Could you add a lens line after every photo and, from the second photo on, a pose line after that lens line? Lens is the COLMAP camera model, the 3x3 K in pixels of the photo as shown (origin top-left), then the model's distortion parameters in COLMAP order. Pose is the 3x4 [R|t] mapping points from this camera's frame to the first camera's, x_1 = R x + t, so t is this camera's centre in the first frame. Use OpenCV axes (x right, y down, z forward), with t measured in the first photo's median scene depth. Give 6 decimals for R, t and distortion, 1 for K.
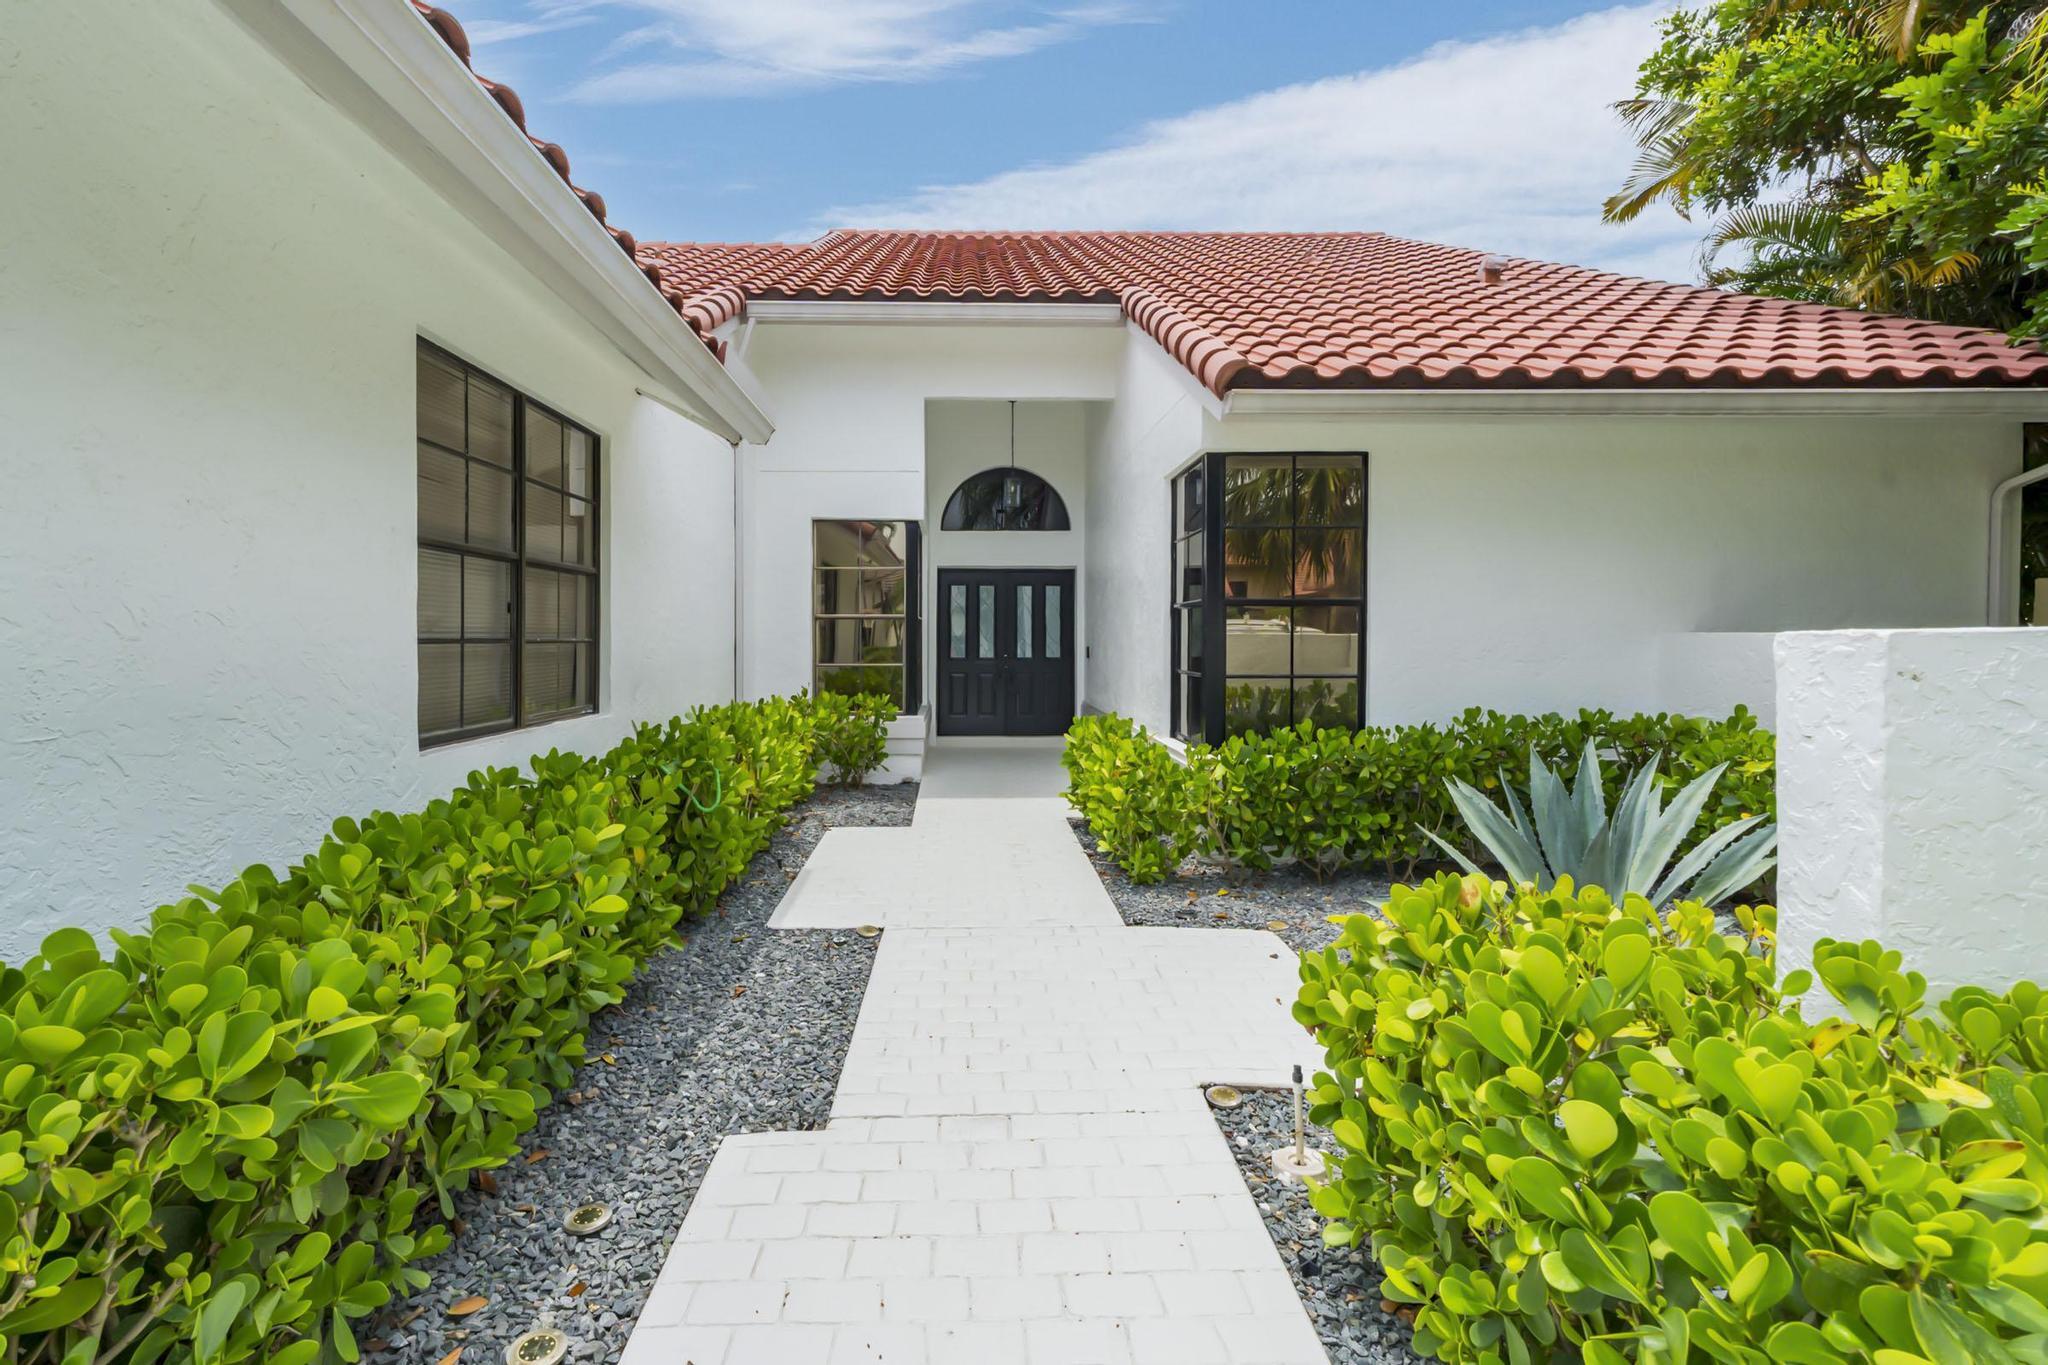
lens RADIAL K [[944.3, 0, 972.9], [0, 944.3, 656.6], [0, 0, 1]] dist [0.001342, 0.000278]
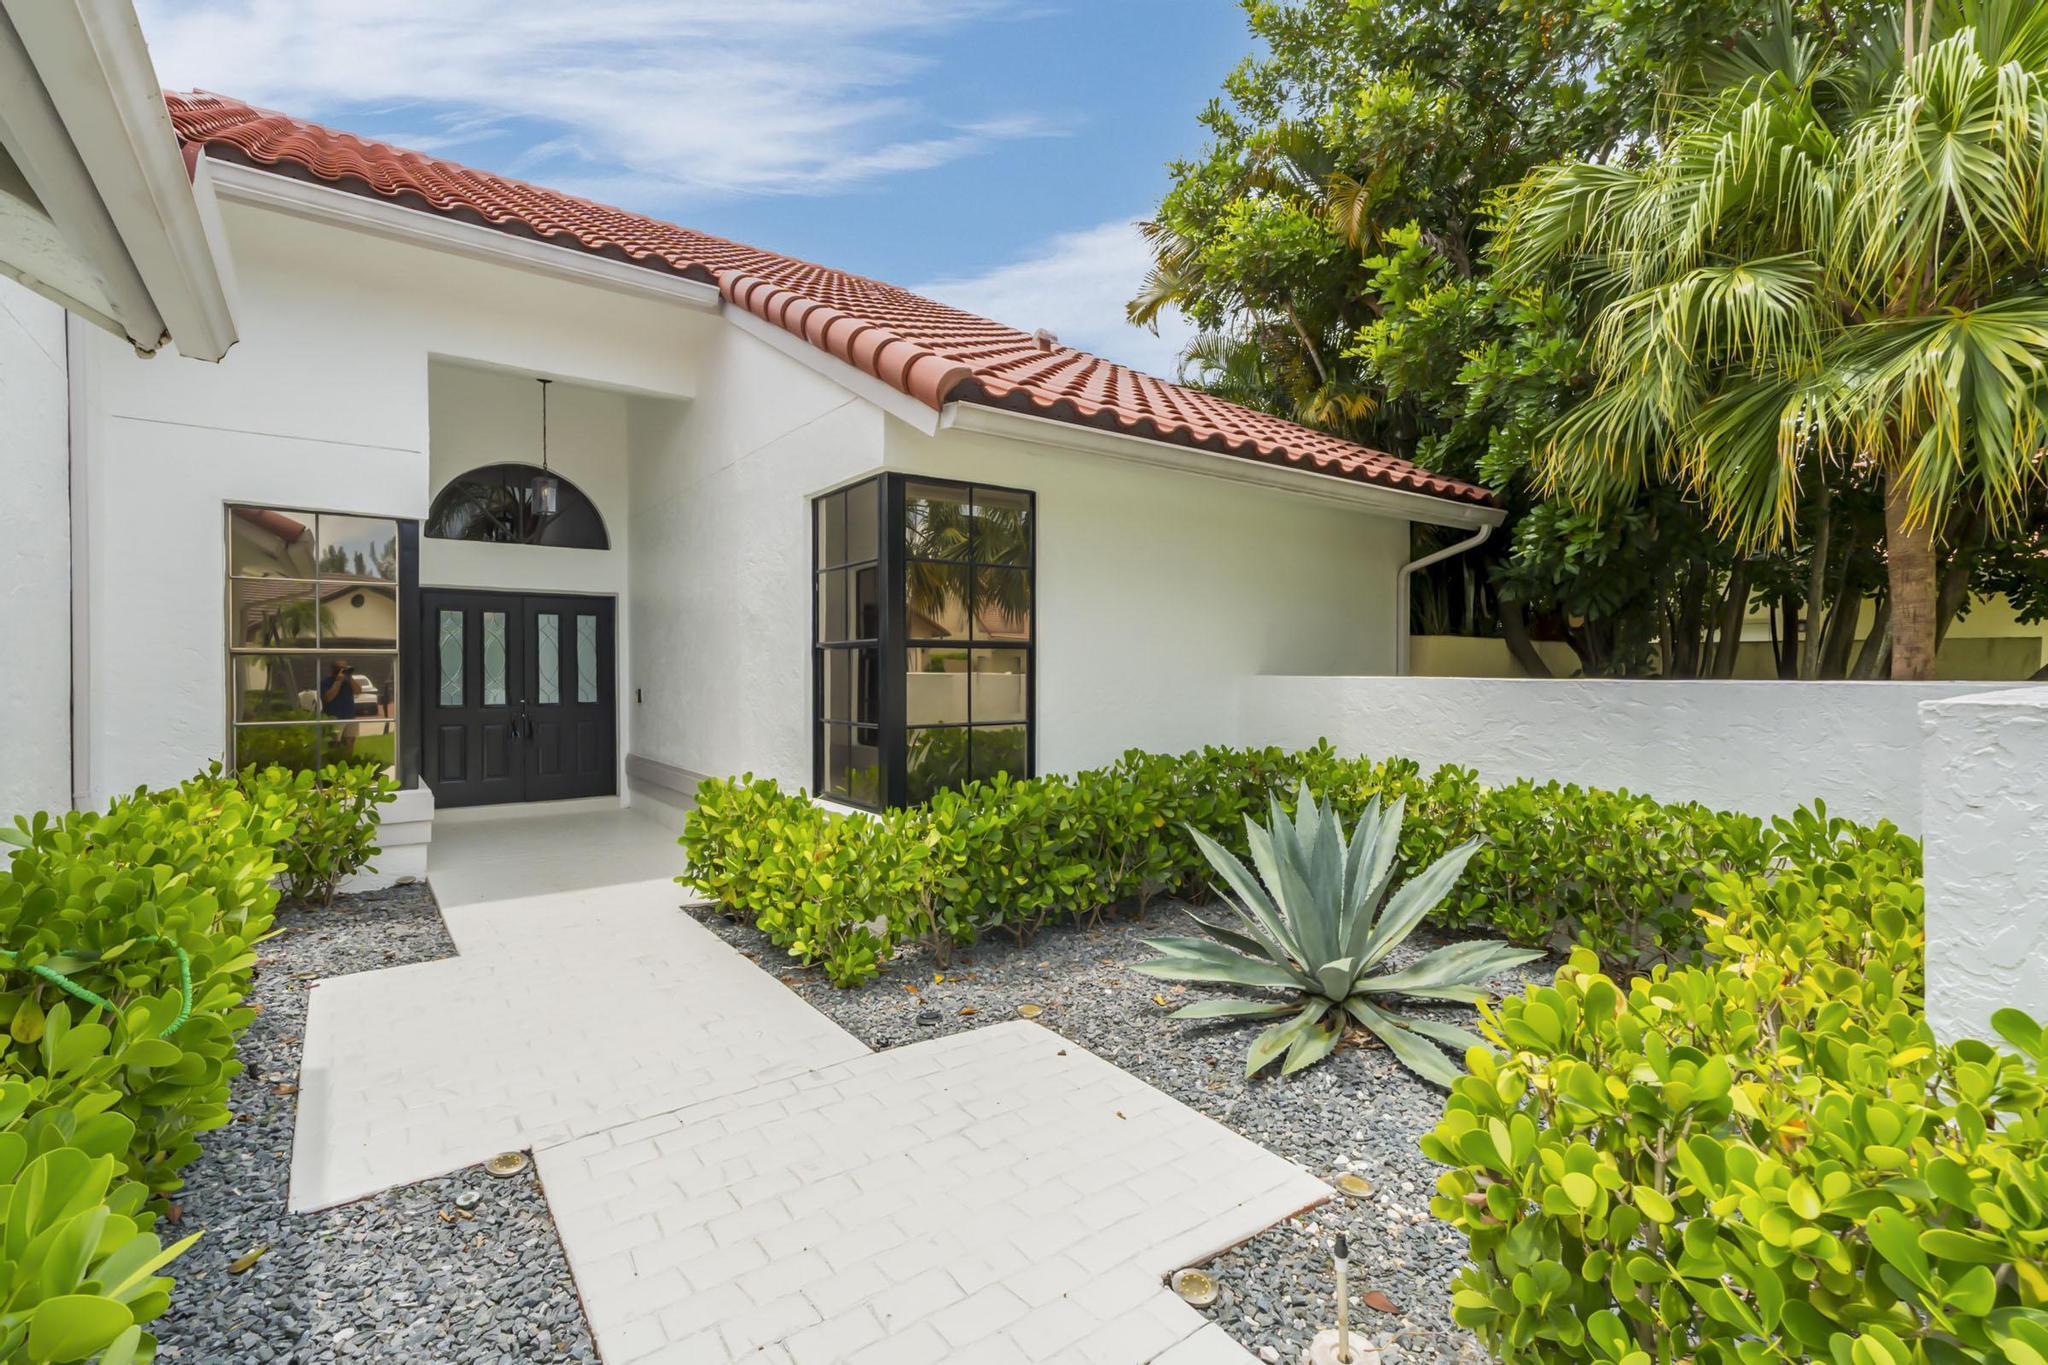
lens RADIAL K [[917.4, 0, 1024.0], [0, 917.4, 682.5], [0, 0, 1]] dist [0.003446, 0.000989]
pose [[0.808151, -0.008435, 0.588915, -0.149475], [0.012870, 0.999912, -0.003340, -0.016781], [-0.588835, 0.010279, 0.808188, 0.239089]]
